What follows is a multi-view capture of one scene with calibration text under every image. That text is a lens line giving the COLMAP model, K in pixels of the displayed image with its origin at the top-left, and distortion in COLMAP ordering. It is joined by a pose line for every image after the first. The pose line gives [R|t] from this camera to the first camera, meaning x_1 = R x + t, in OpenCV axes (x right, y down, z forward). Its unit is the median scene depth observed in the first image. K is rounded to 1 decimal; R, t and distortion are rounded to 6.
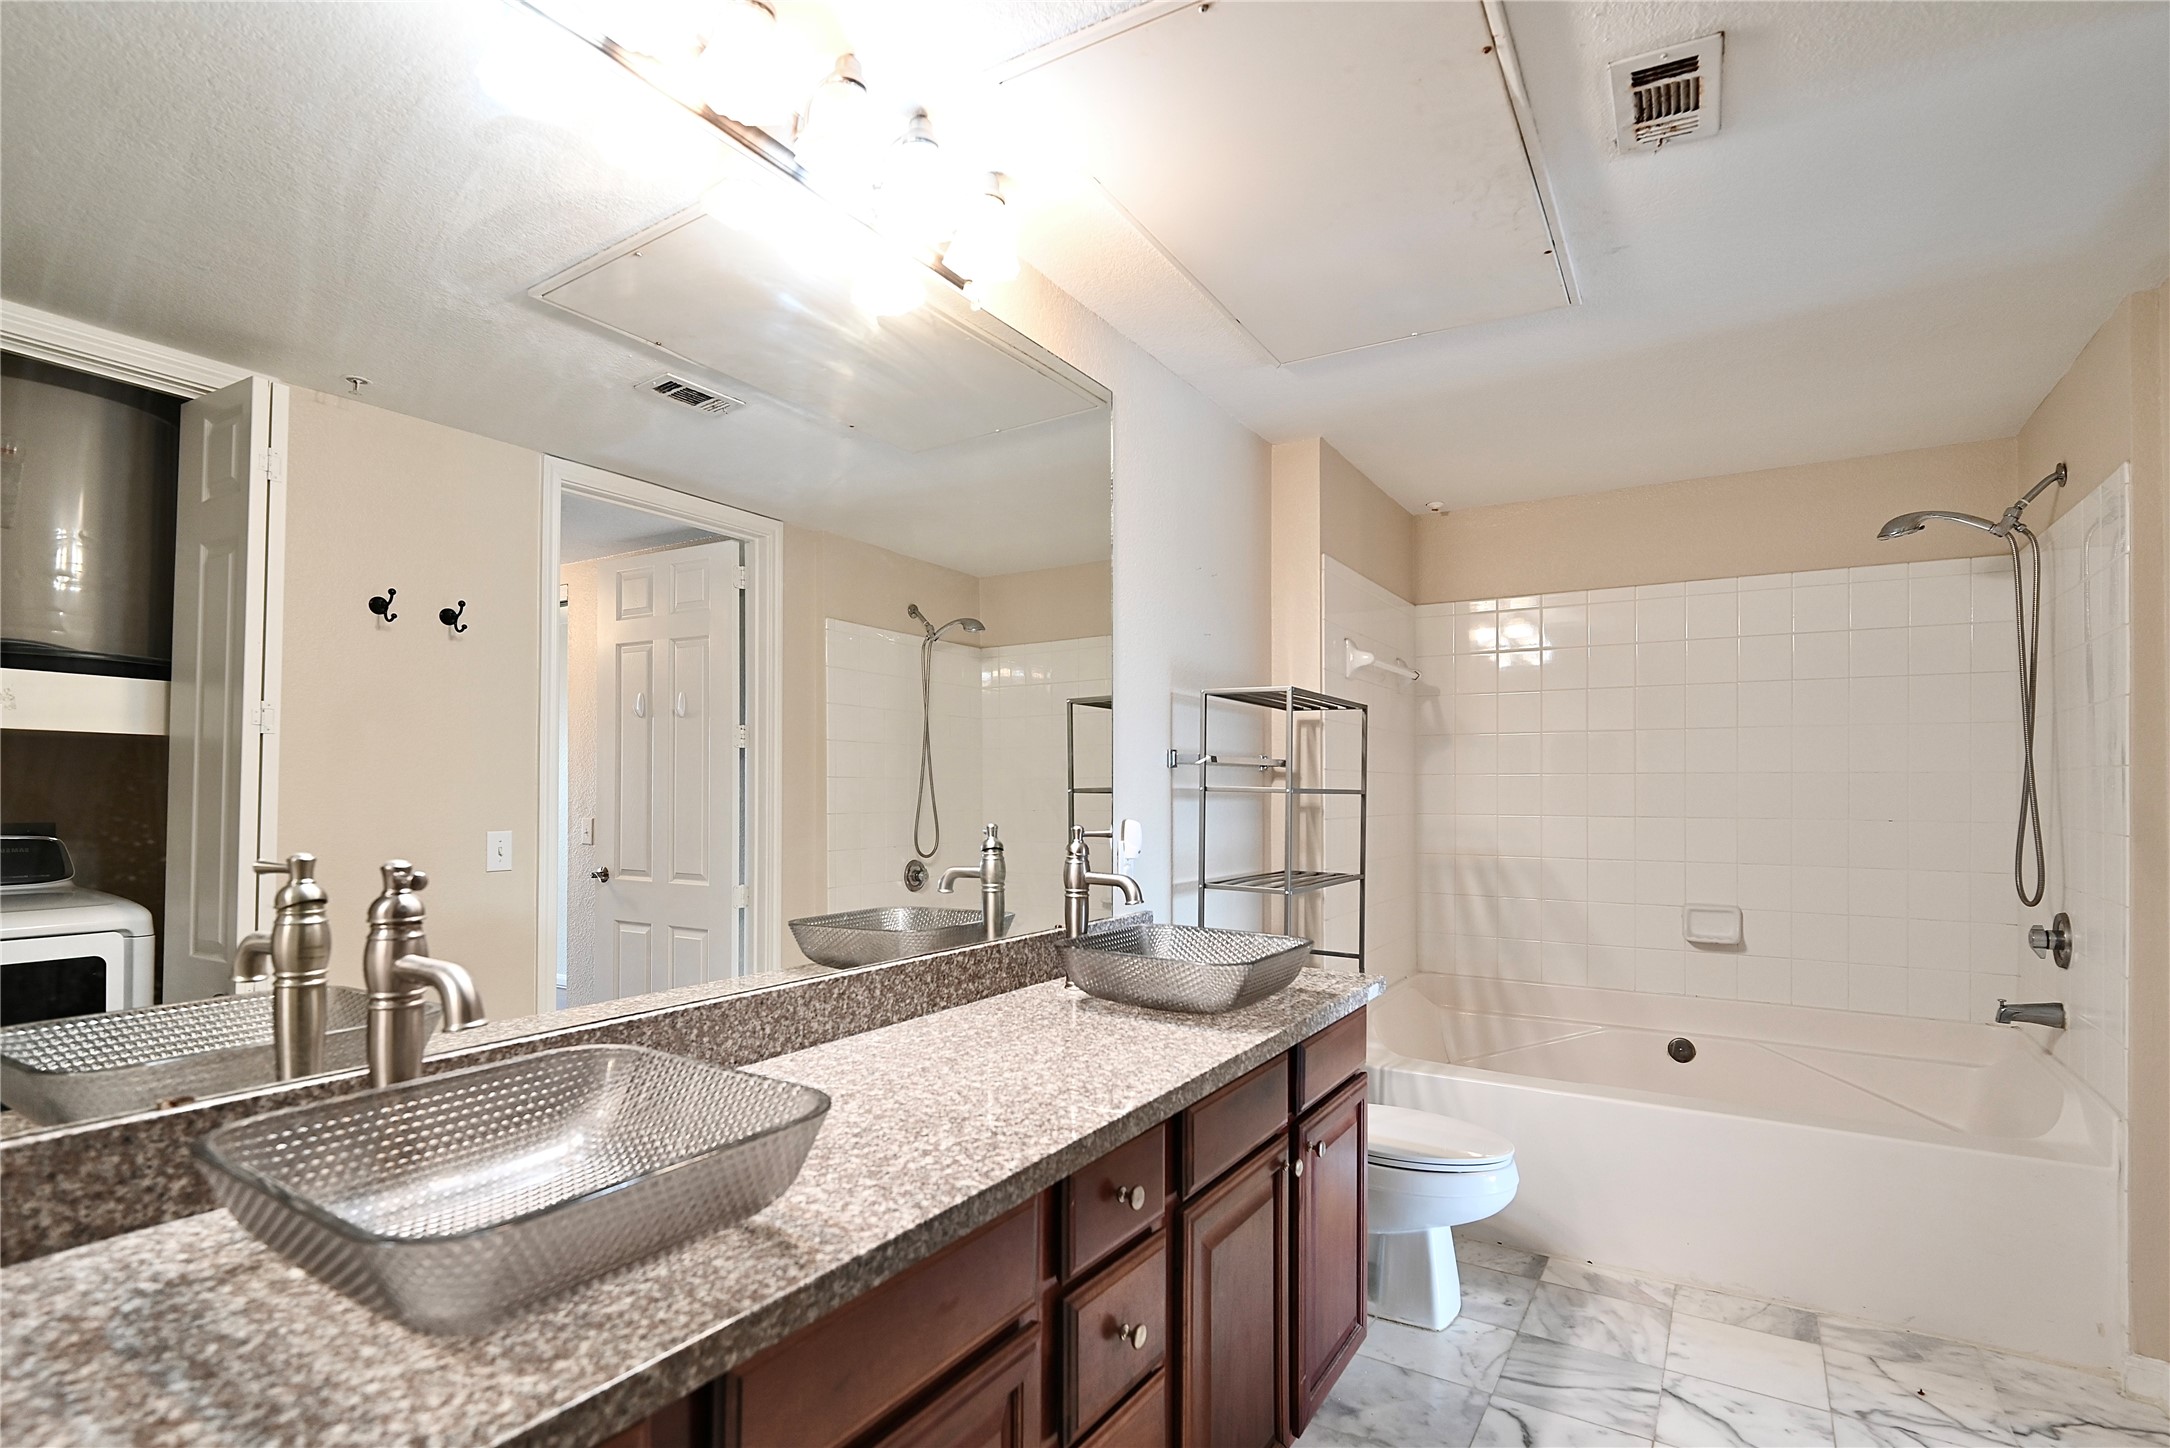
lens RADIAL K [[1051.7, 0, 1084.6], [0, 1051.7, 786.5], [0, 0, 1]] dist [-0.013892, -0.000529]
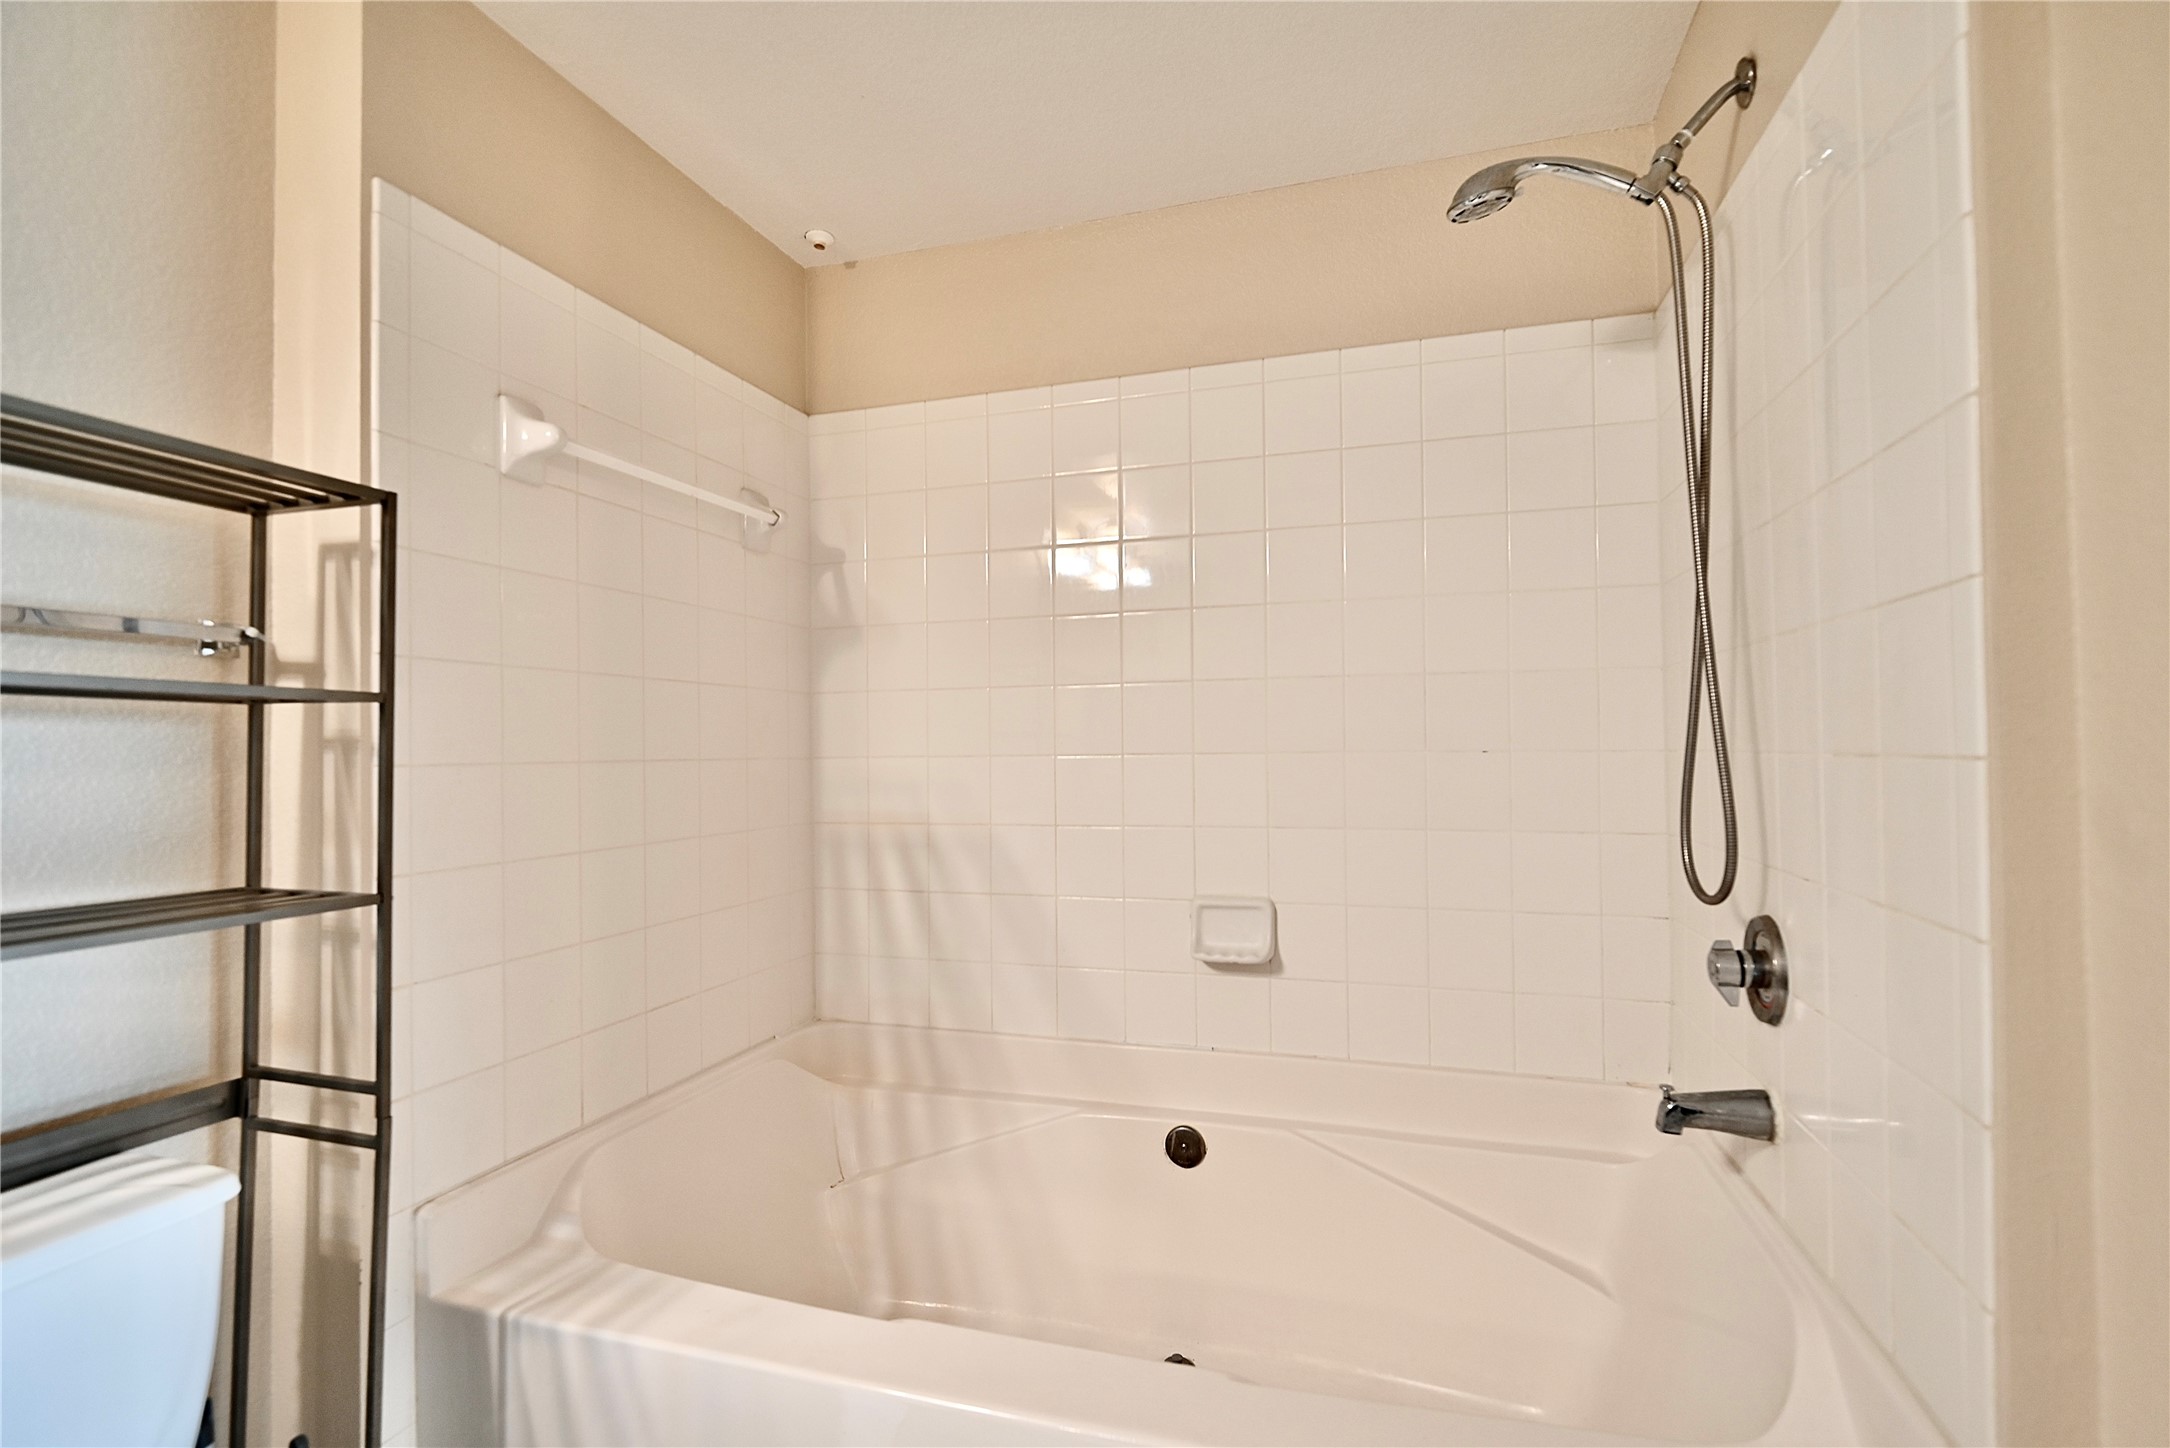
lens RADIAL K [[1012.4, 0, 1088.5], [0, 1012.4, 741.2], [0, 0, 1]] dist [-0.010091, -0.000895]
pose [[0.966494, -0.014081, 0.256303, 0.435528], [0.015232, 0.999881, -0.002507, 0.027530], [-0.256237, 0.006327, 0.966593, 0.535002]]
